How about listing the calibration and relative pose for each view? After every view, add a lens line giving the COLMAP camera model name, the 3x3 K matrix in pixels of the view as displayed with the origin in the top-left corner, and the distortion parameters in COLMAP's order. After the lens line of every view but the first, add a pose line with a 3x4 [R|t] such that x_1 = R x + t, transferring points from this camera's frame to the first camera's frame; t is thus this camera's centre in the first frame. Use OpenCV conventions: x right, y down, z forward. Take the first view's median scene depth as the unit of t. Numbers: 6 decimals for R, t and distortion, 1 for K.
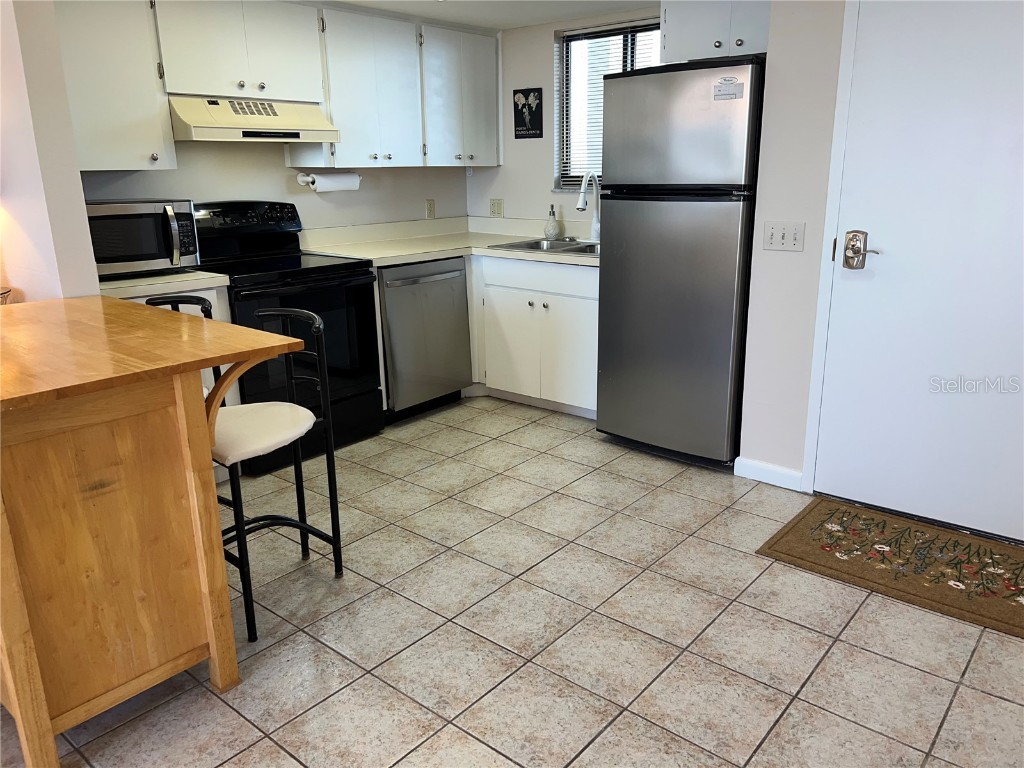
lens RADIAL K [[758.0, 0, 515.8], [0, 758.0, 389.6], [0, 0, 1]] dist [0.036263, -0.053786]
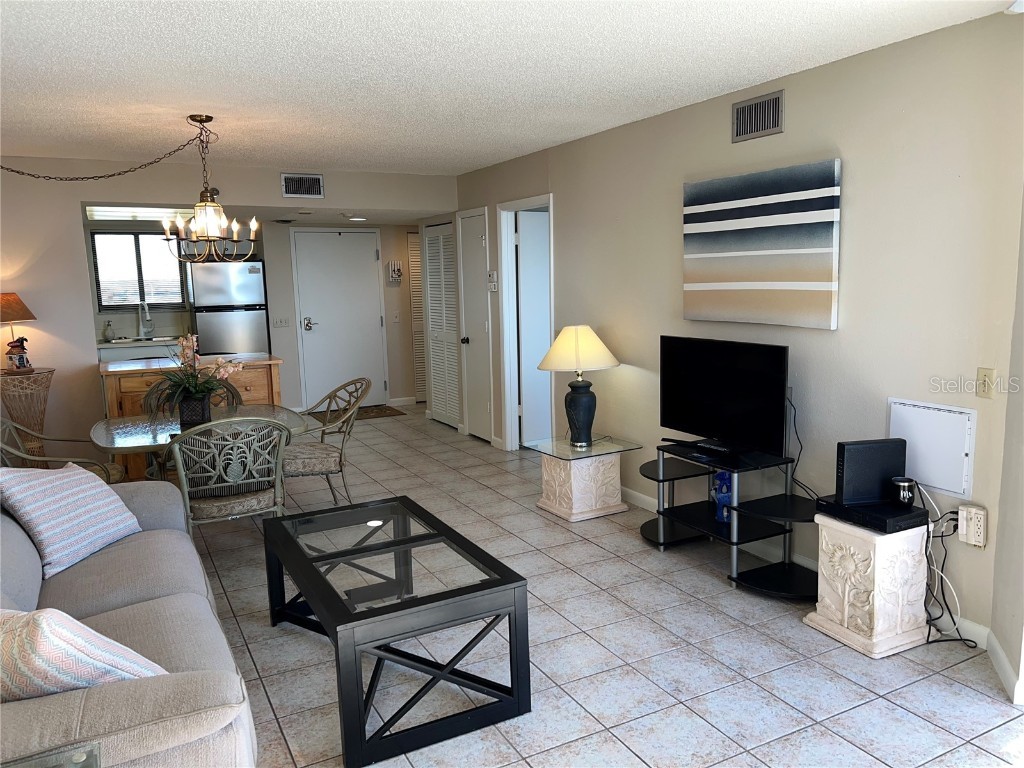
lens RADIAL K [[758.0, 0, 515.8], [0, 758.0, 389.6], [0, 0, 1]] dist [0.036263, -0.053786]
pose [[0.355804, -0.134941, 0.924767, -1.619046], [0.281862, 0.958938, 0.031480, 0.159220], [-0.891043, 0.249456, 0.379229, -0.625814]]
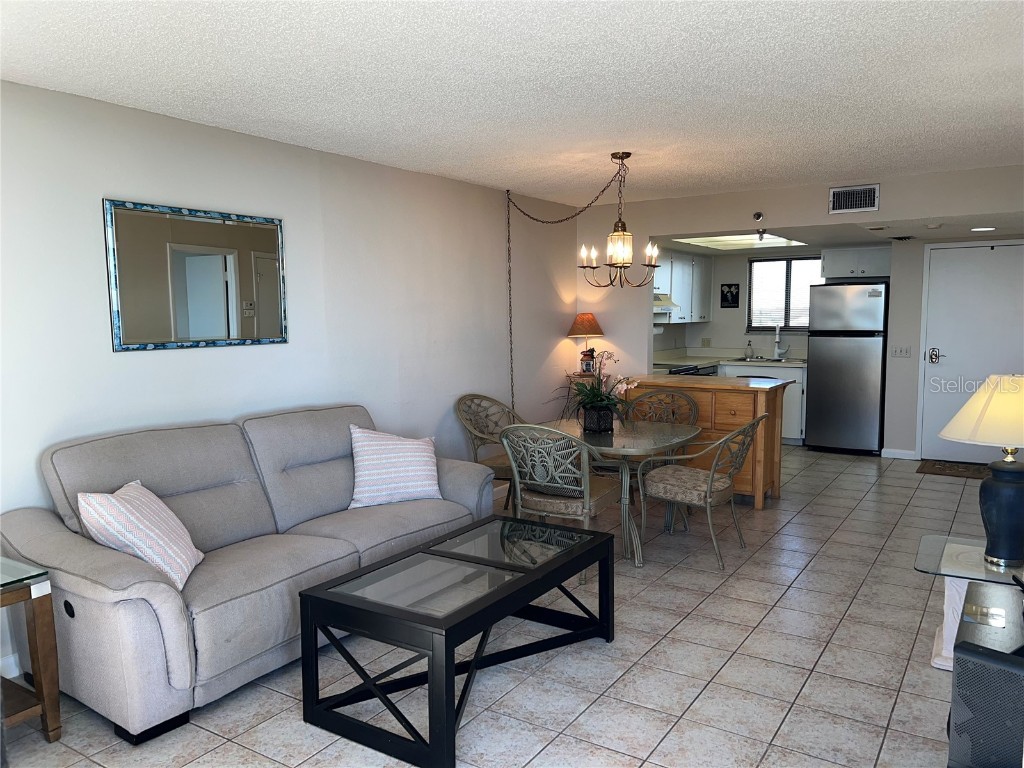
lens RADIAL K [[758.0, 0, 515.8], [0, 758.0, 389.6], [0, 0, 1]] dist [0.036263, -0.053786]
pose [[0.990702, -0.008699, 0.135773, -1.011291], [0.033994, 0.982127, -0.185124, 0.277399], [-0.131736, 0.188019, 0.973291, -1.000897]]
